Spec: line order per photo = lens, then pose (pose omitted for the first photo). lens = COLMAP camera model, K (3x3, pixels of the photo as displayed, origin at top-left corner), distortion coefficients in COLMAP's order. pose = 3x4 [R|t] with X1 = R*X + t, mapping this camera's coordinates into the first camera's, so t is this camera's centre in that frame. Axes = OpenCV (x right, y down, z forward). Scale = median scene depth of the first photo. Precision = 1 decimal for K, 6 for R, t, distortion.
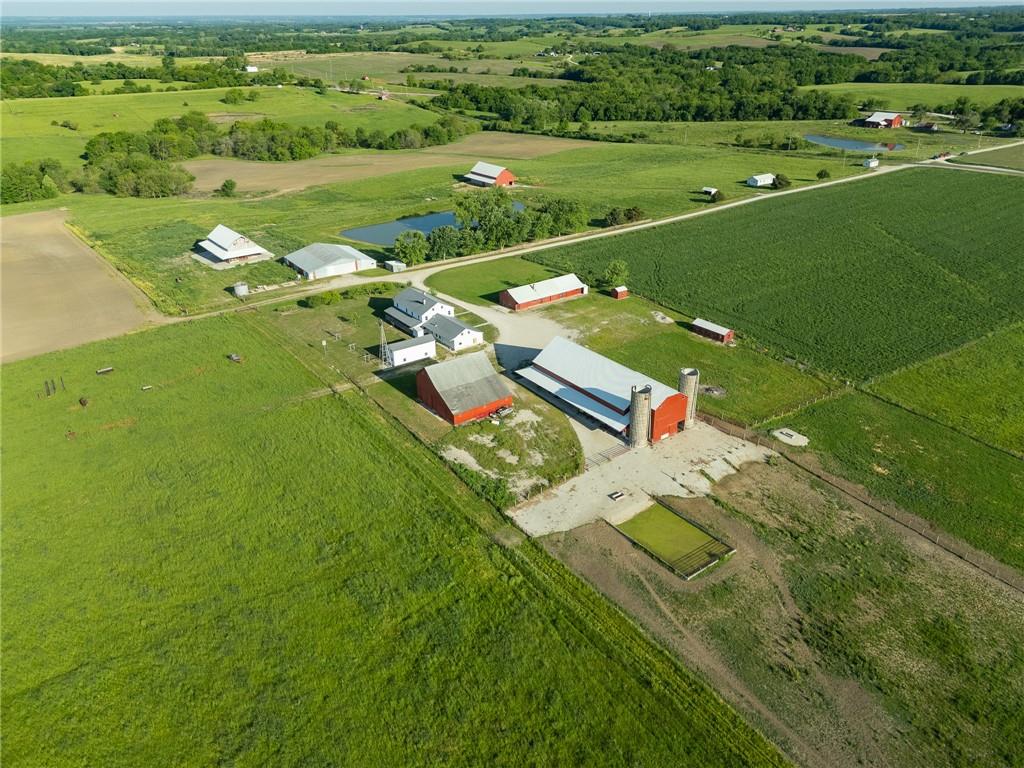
lens RADIAL K [[754.5, 0, 510.2], [0, 754.5, 382.9], [0, 0, 1]] dist [0.061926, -0.051875]
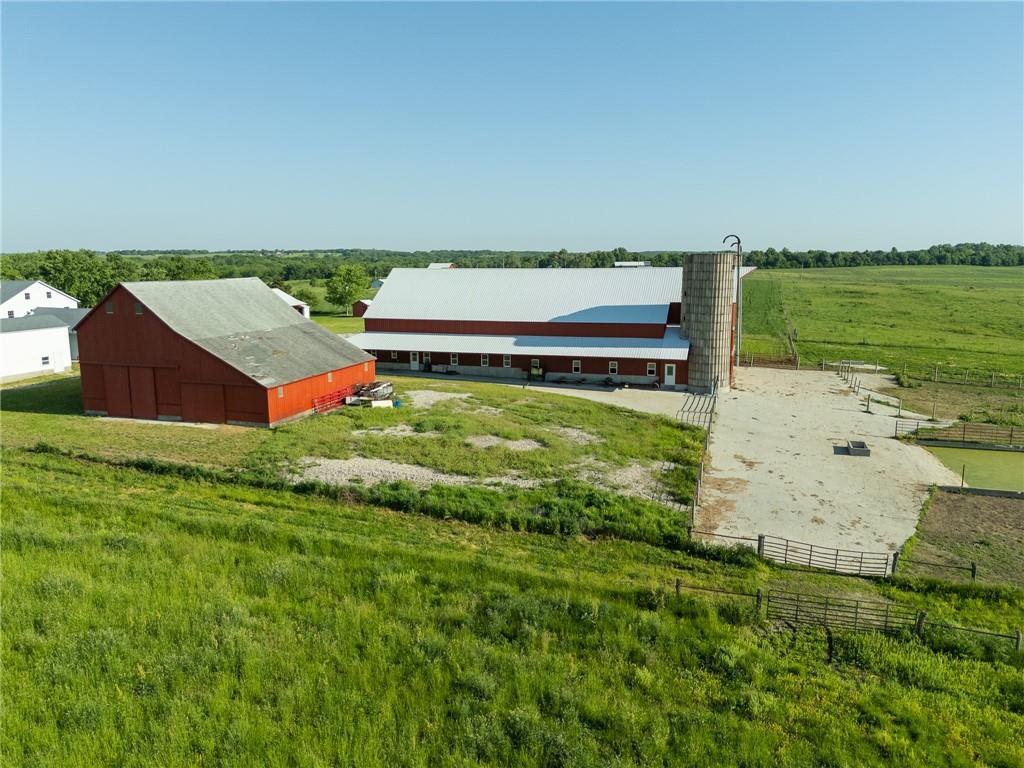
lens RADIAL K [[754.5, 0, 506.4], [0, 754.5, 384.9], [0, 0, 1]] dist [0.061926, -0.051875]
pose [[0.805976, -0.085749, 0.585705, -0.043160], [0.249312, 0.946587, -0.204490, 0.031494], [-0.536886, 0.310837, 0.784305, 0.164534]]
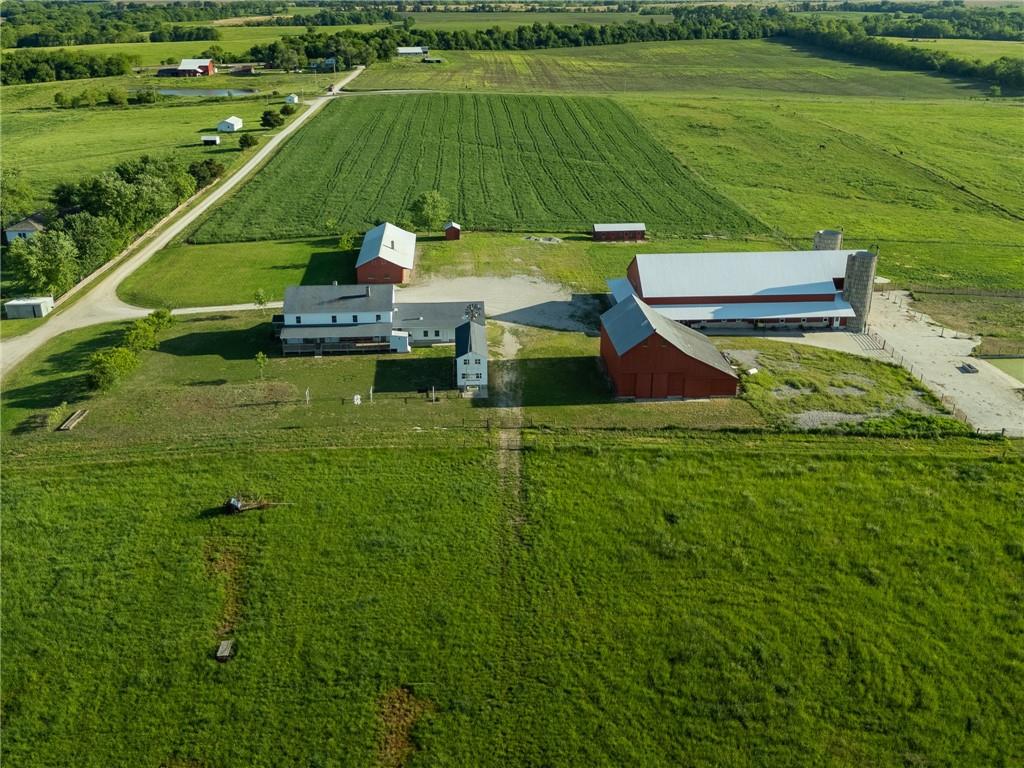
lens RADIAL K [[893.5, 0, 492.1], [0, 893.5, 371.2], [0, 0, 1]] dist [0.051992, -0.028524]
pose [[0.545604, -0.321943, 0.773737, -0.180498], [0.364269, 0.922592, 0.127015, -0.031486], [-0.754735, 0.212548, 0.620643, 0.163266]]
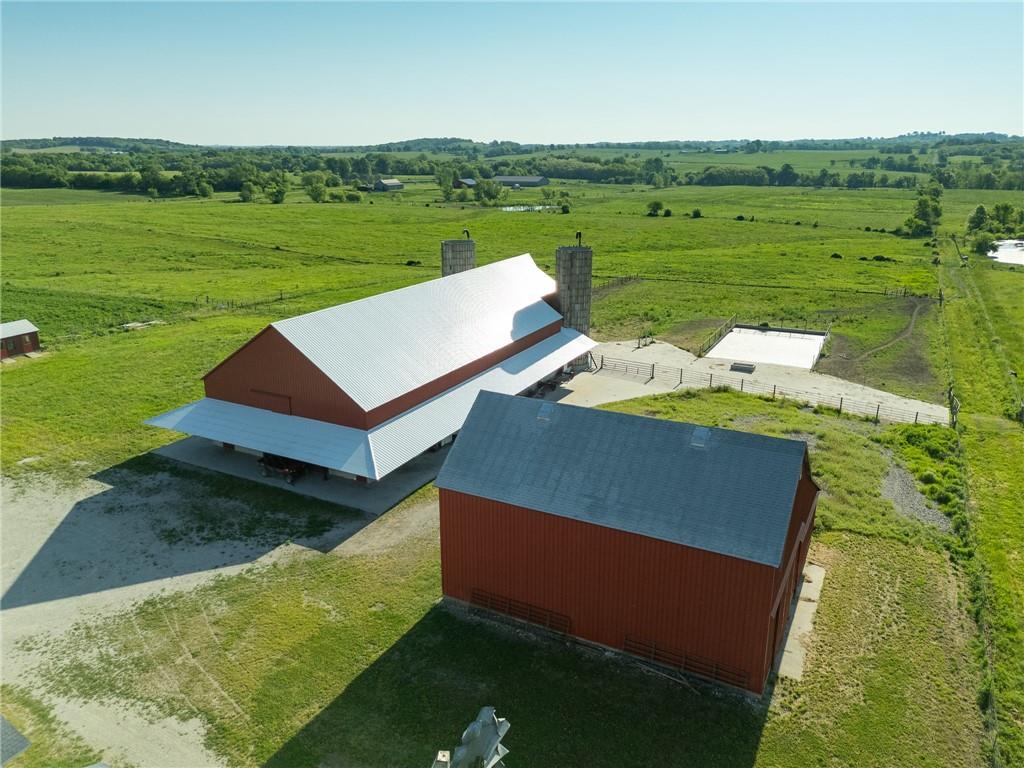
lens RADIAL K [[754.5, 0, 505.7], [0, 754.5, 380.7], [0, 0, 1]] dist [0.061926, -0.051875]
pose [[-0.437507, -0.252820, 0.862943, -0.059129], [0.405217, 0.801268, 0.440193, -0.036150], [-0.802737, 0.542266, -0.248113, 0.268746]]
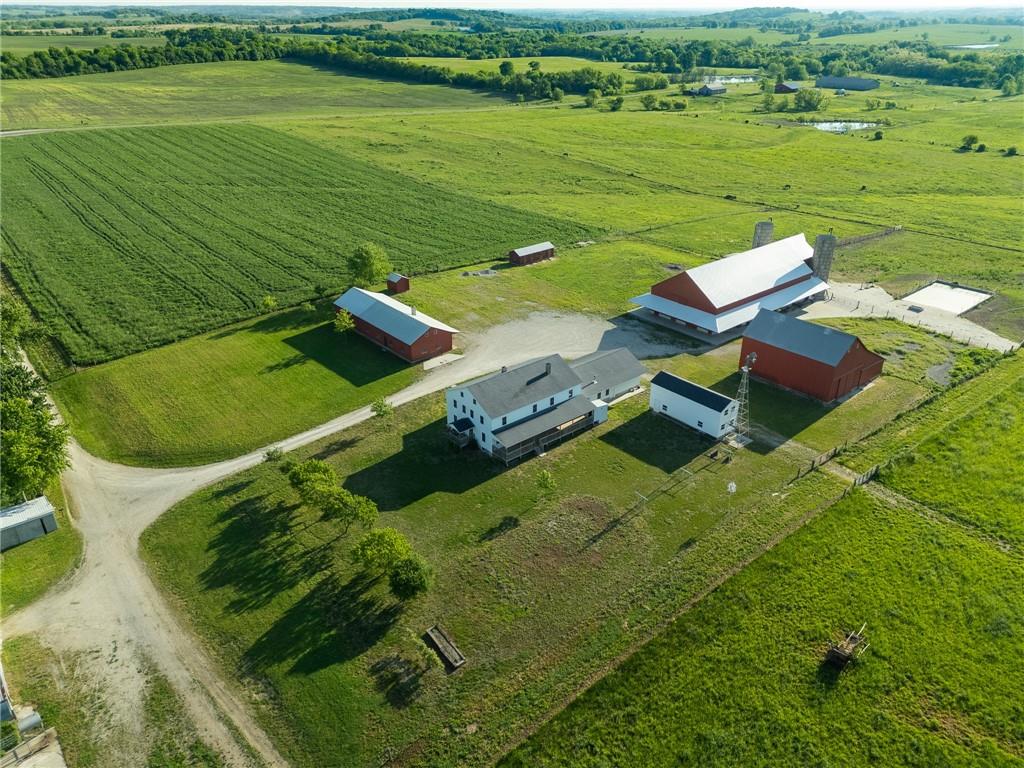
lens RADIAL K [[754.5, 0, 510.3], [0, 754.5, 380.3], [0, 0, 1]] dist [0.061926, -0.051875]
pose [[-0.073828, -0.427868, 0.900821, -0.172415], [0.438481, 0.797363, 0.414665, -0.097336], [-0.895703, 0.425606, 0.128745, 0.293598]]
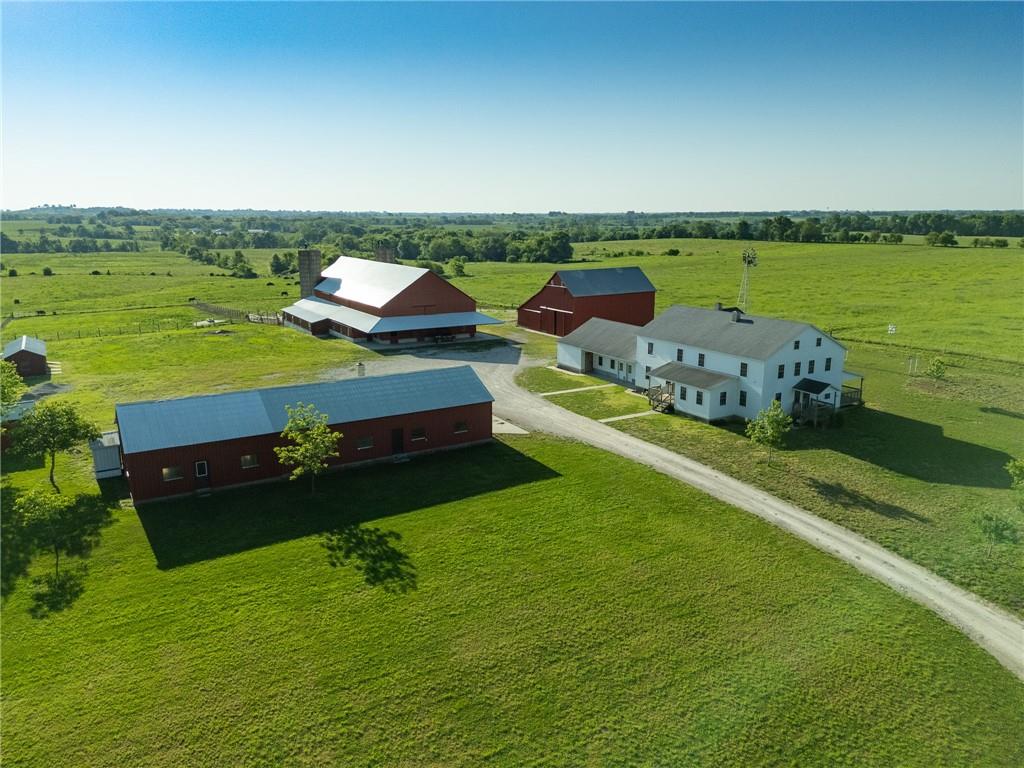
lens RADIAL K [[754.5, 0, 511.9], [0, 754.5, 385.1], [0, 0, 1]] dist [0.061926, -0.051875]
pose [[-0.995493, -0.006484, 0.094613, -0.015379], [0.054187, 0.779877, 0.623583, -0.094309], [-0.077830, 0.625899, -0.776011, 0.399495]]
